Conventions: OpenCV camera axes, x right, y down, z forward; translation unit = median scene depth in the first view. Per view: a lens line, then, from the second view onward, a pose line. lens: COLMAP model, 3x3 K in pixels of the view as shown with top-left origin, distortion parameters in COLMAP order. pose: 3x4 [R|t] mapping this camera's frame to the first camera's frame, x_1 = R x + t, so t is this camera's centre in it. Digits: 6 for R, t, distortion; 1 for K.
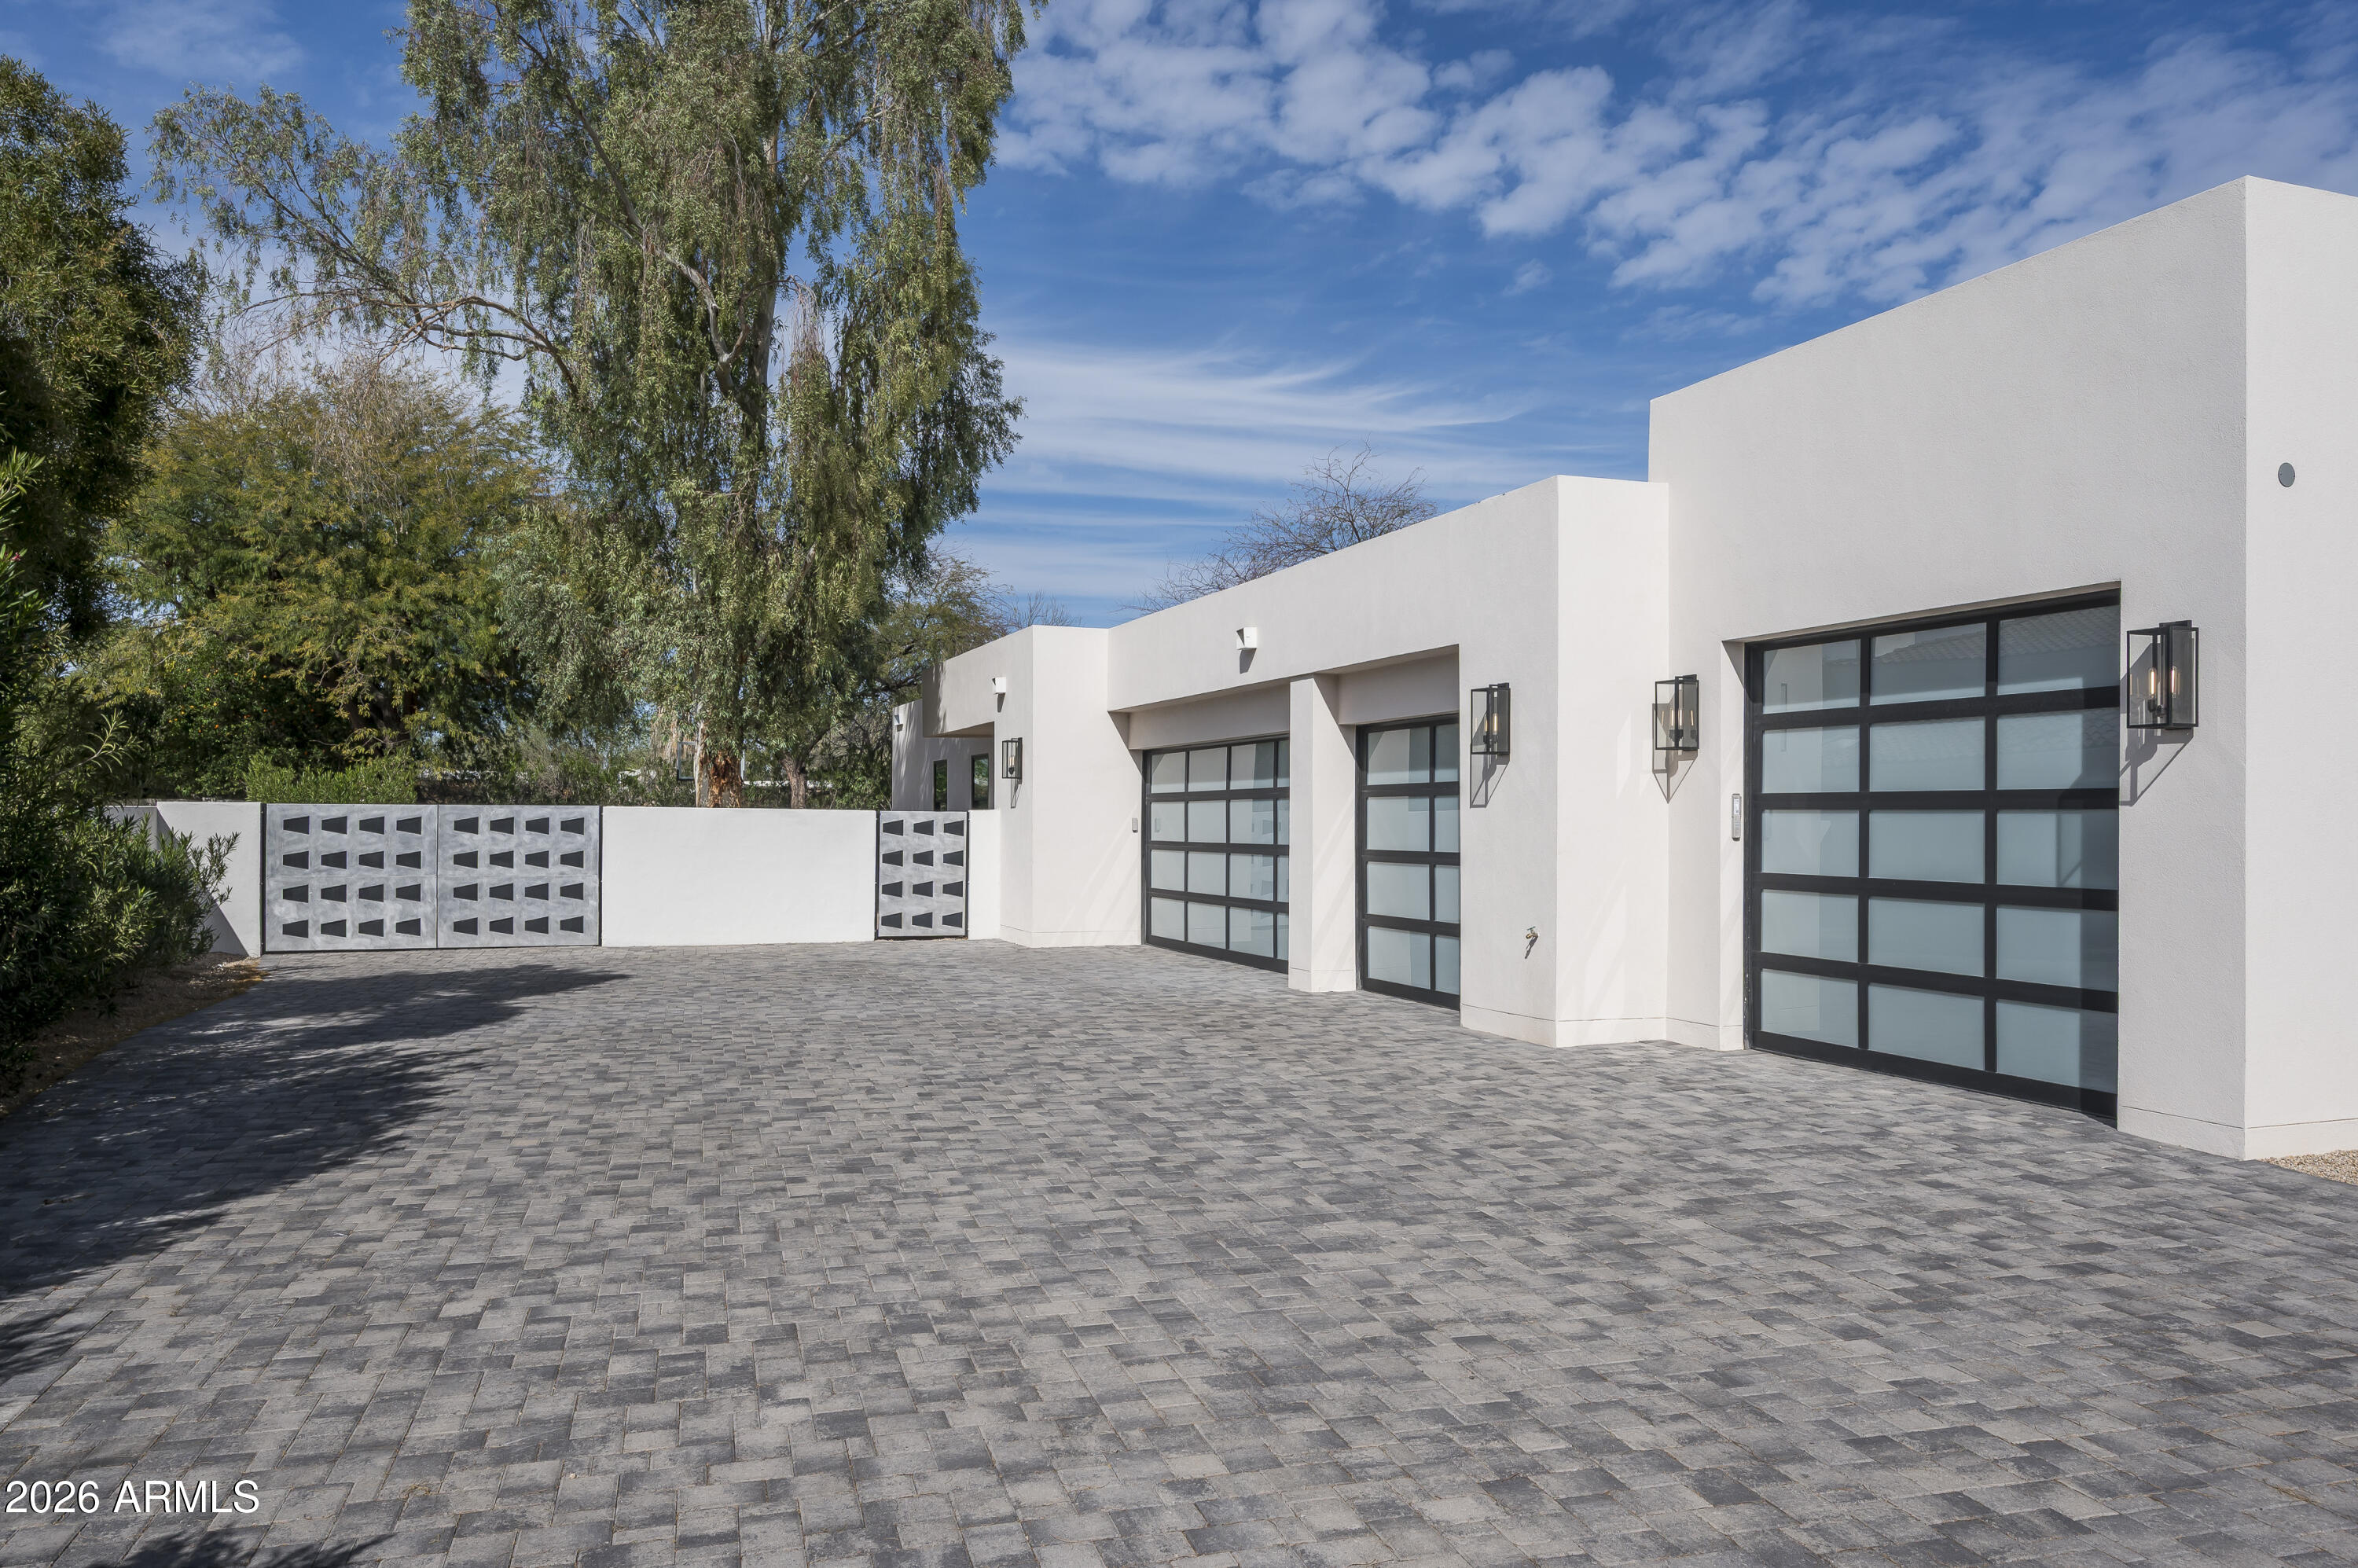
lens RADIAL K [[1632.5, 0, 1178.1], [0, 1632.5, 786.2], [0, 0, 1]] dist [-0.002660, 0.000562]
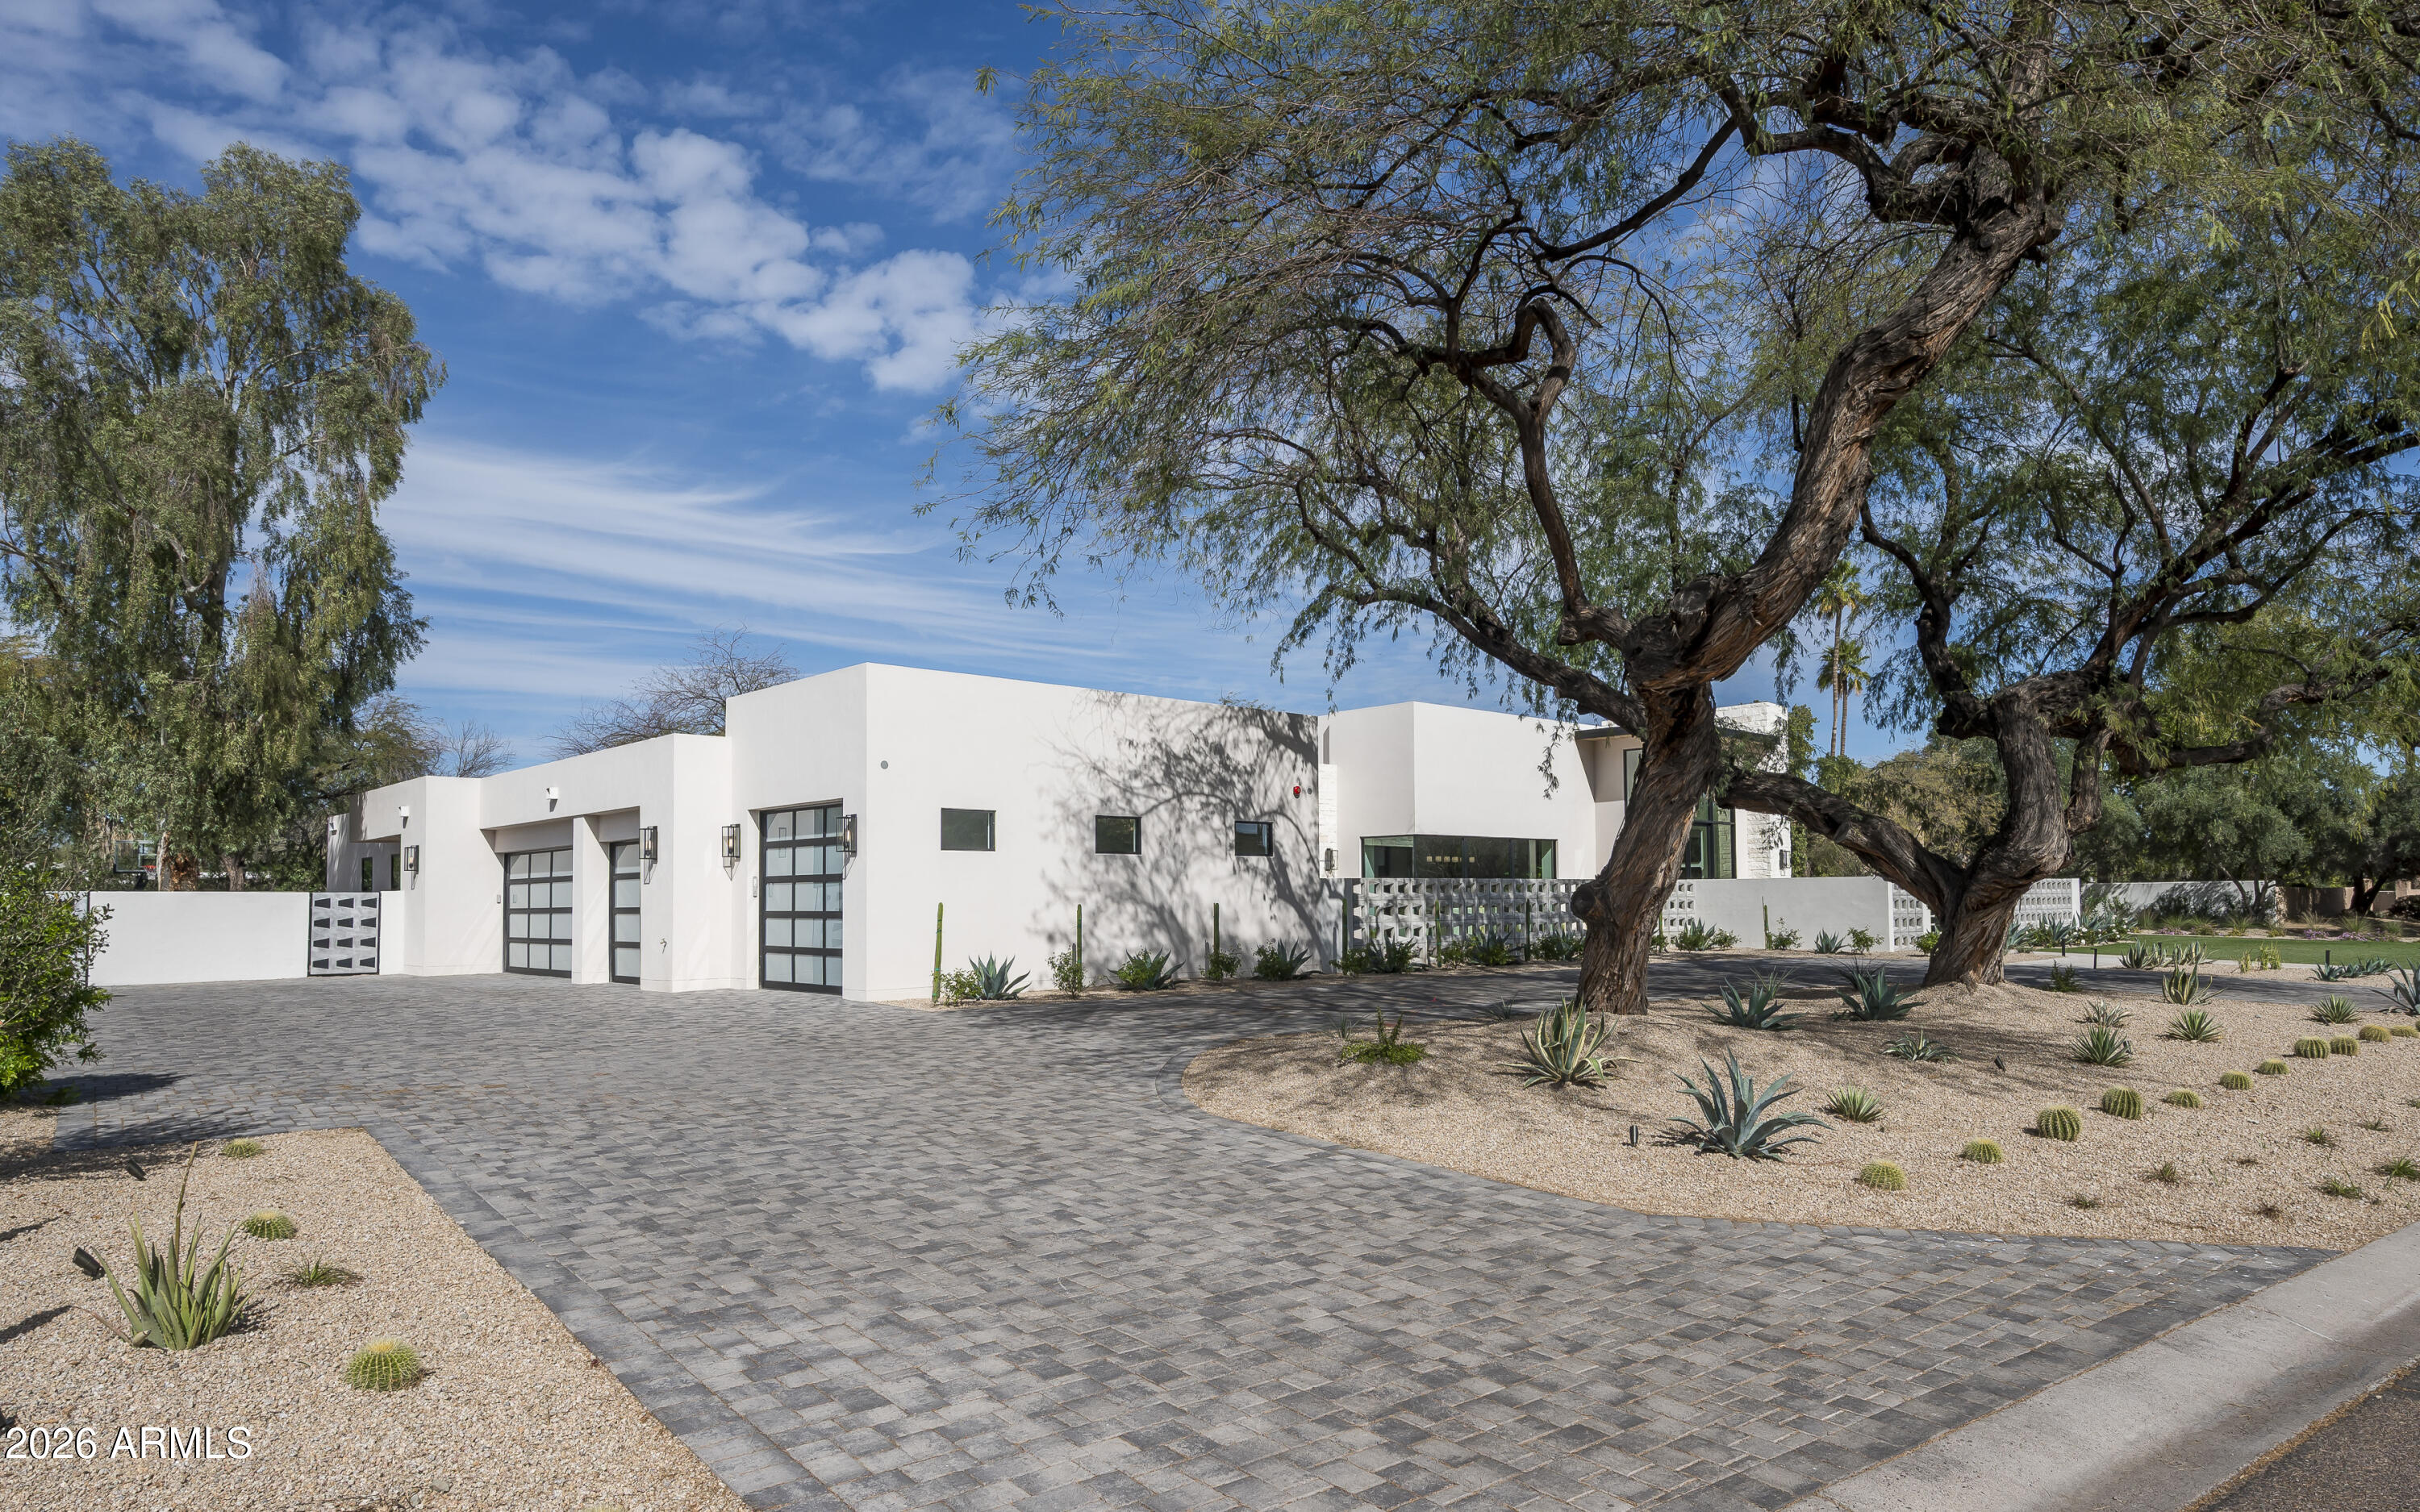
lens RADIAL K [[1524.2, 0, 1343.8], [0, 1524.2, 830.1], [0, 0, 1]] dist [0.007400, -0.001795]
pose [[0.918654, 0.003673, 0.395046, 0.139581], [0.007027, 0.999647, -0.025635, 0.000064], [-0.395001, 0.026326, 0.918303, -0.703139]]
